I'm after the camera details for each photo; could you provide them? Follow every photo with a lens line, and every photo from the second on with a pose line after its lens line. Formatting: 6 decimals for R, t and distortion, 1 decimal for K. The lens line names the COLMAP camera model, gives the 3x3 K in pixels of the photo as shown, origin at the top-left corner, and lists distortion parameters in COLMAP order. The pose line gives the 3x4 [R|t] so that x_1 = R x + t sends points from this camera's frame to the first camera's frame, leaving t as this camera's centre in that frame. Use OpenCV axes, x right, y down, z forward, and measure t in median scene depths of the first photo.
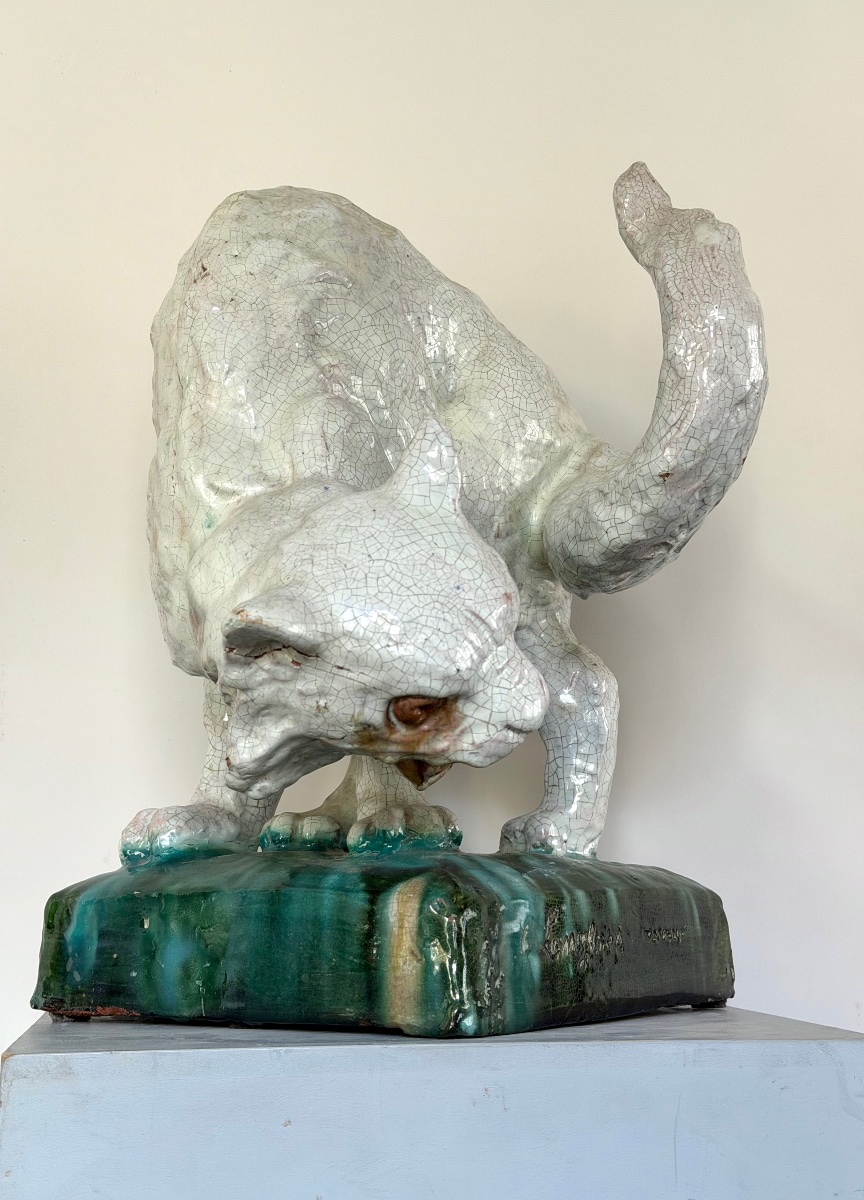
lens RADIAL K [[1729.7, 0, 432.0], [0, 1729.7, 600.0], [0, 0, 1]] dist [0.136684, 0.028932]
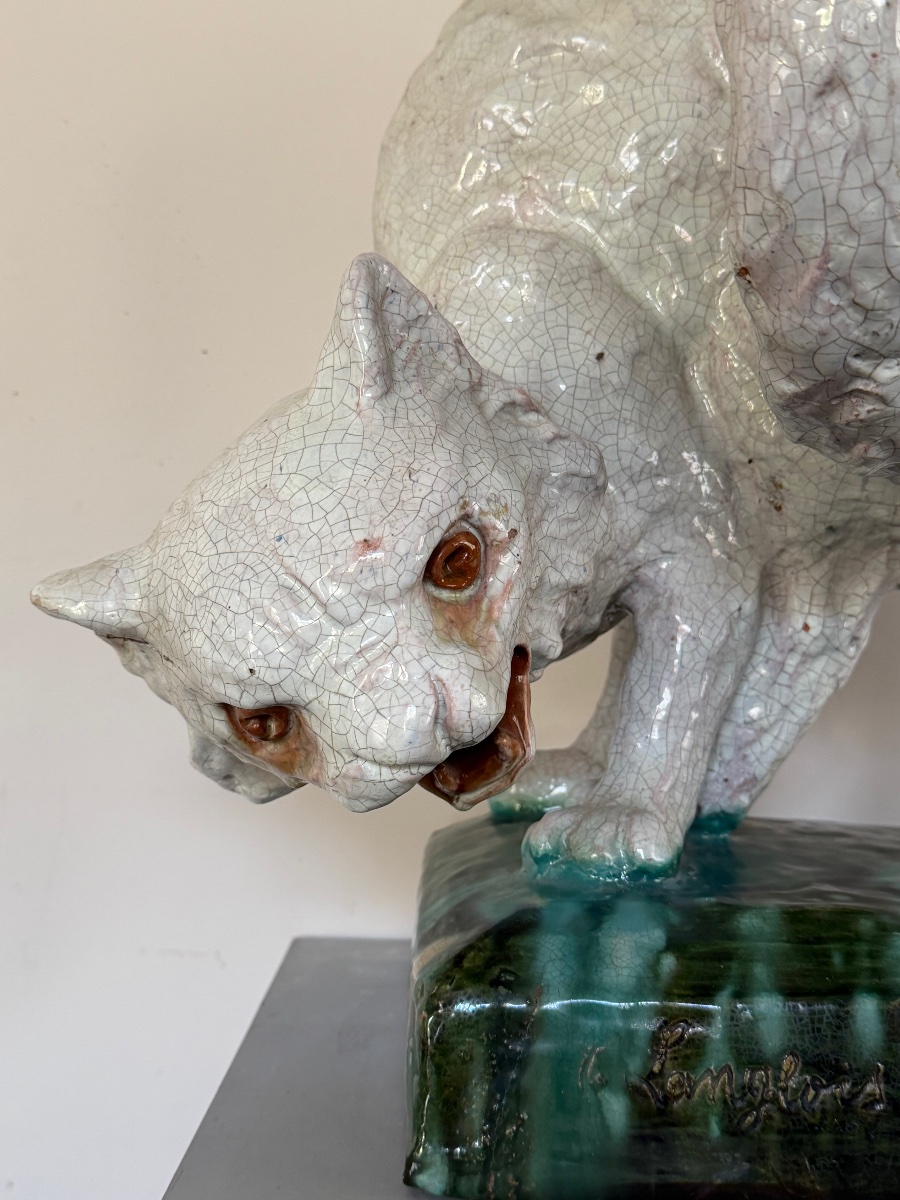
lens RADIAL K [[1361.6, 0, 453.7], [0, 1361.6, 603.1], [0, 0, 1]] dist [0.179942, -0.482171]
pose [[0.574647, 0.021451, -0.818120, 0.444403], [0.102003, 0.989984, 0.097604, -0.024883], [0.812020, -0.139539, 0.566703, 0.724766]]
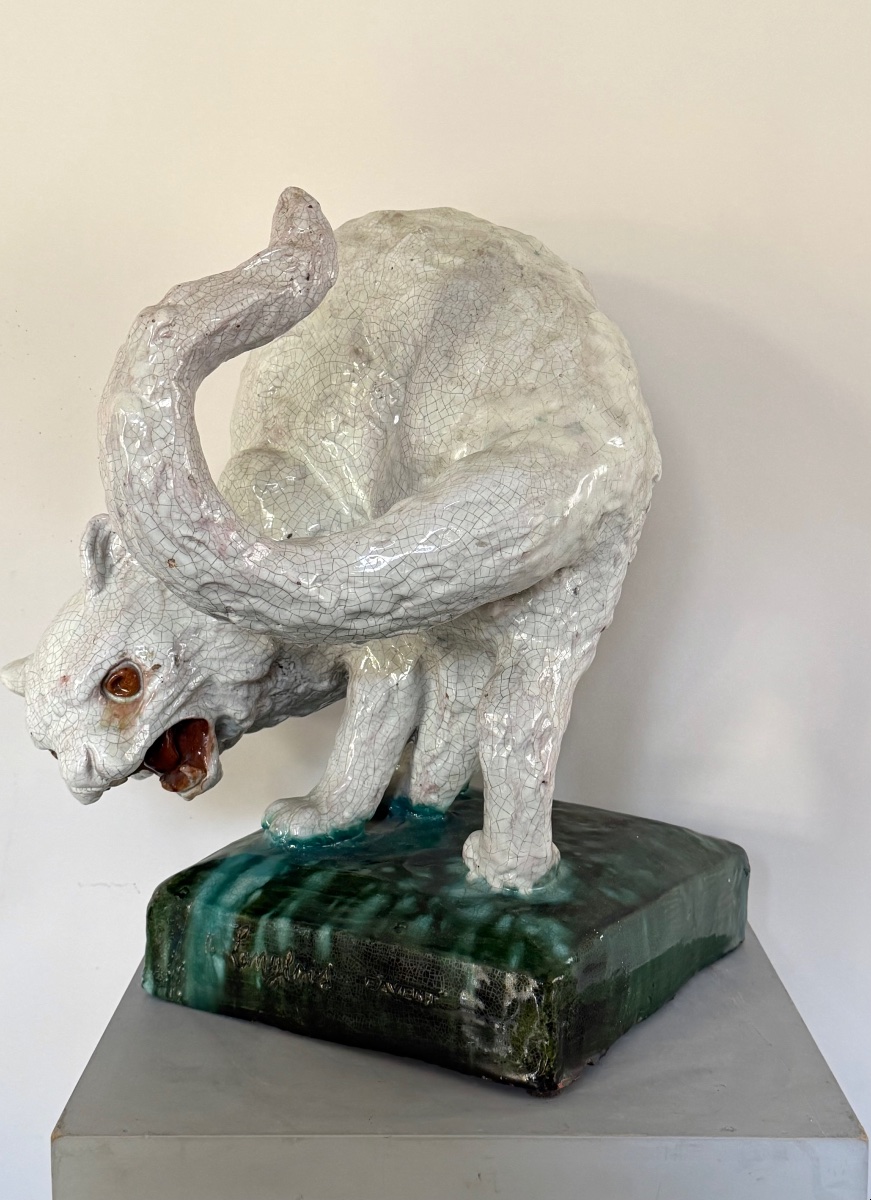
lens RADIAL K [[1570.8, 0, 450.9], [0, 1570.8, 597.1], [0, 0, 1]] dist [0.133804, 0.005836]
pose [[0.093475, 0.144851, -0.985028, 1.149413], [0.161653, 0.974024, 0.158573, -0.189392], [0.982411, -0.174056, 0.067632, 1.170263]]
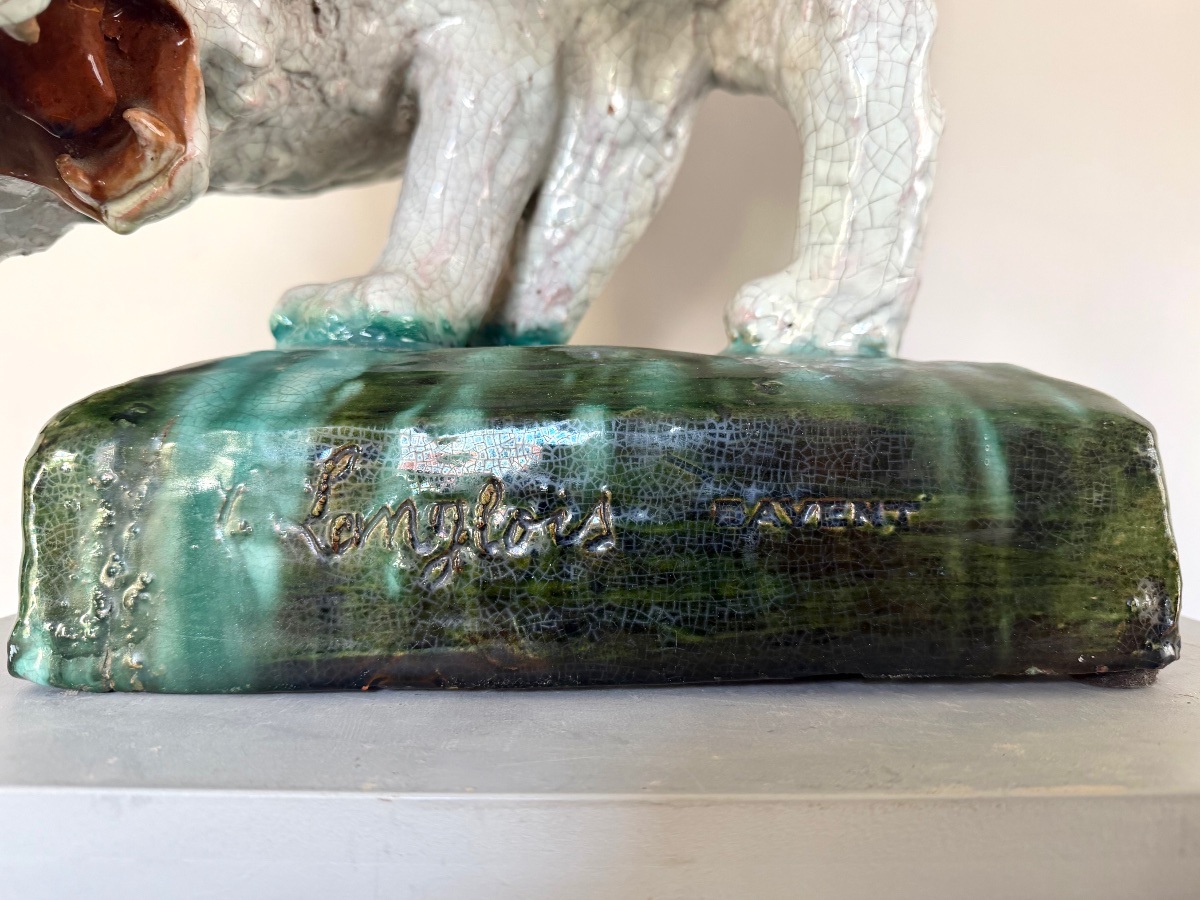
lens RADIAL K [[897.7, 0, 600.0], [0, 897.7, 450.0], [0, 0, 1]] dist [0.098669, -0.257333]
pose [[0.596392, 0.014968, -0.802554, 0.322100], [0.130058, 0.984813, 0.115016, 0.169161], [0.792087, -0.172973, 0.585387, 0.970717]]
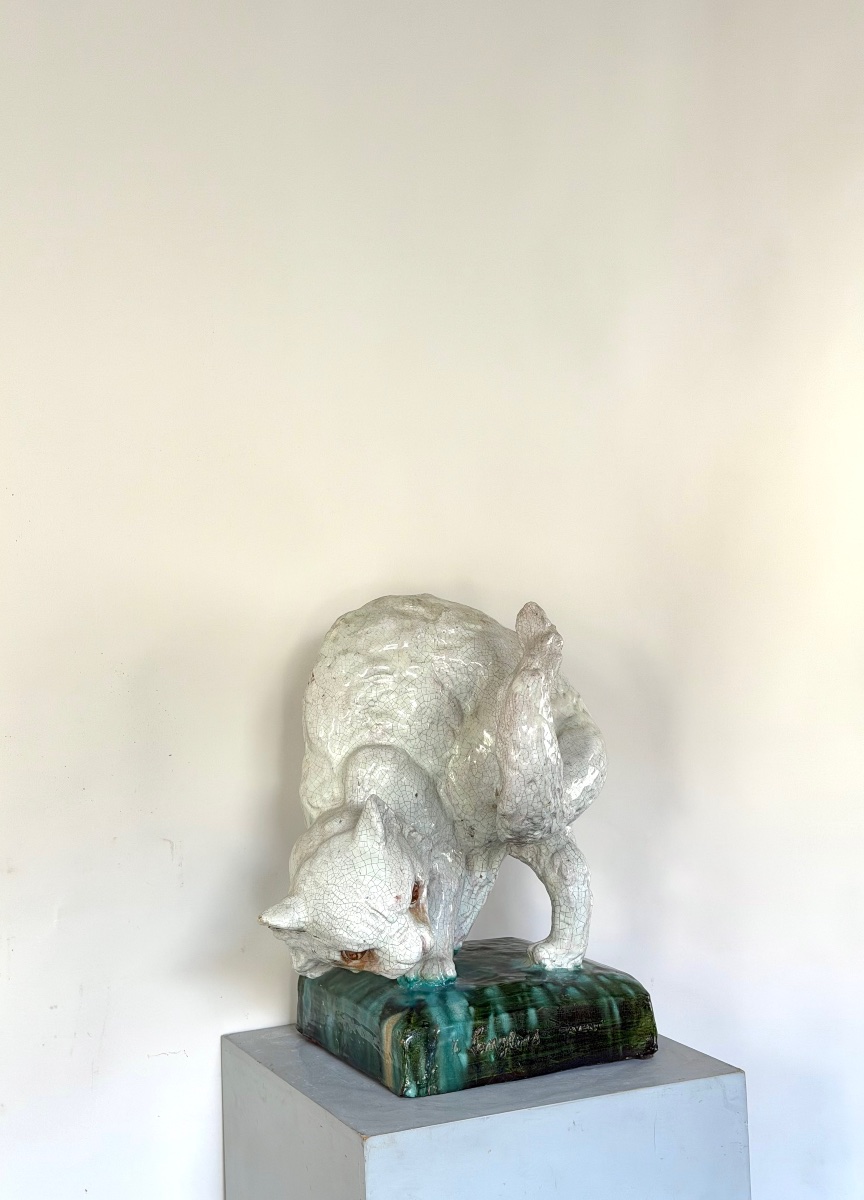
lens RADIAL K [[1811.3, 0, 418.6], [0, 1811.3, 624.3], [0, 0, 1]] dist [0.177692, 0.035620]
pose [[0.864193, -0.009783, -0.503066, 1.097836], [0.117089, 0.976273, 0.182158, -0.673807], [0.489348, -0.216323, 0.844833, -0.684932]]
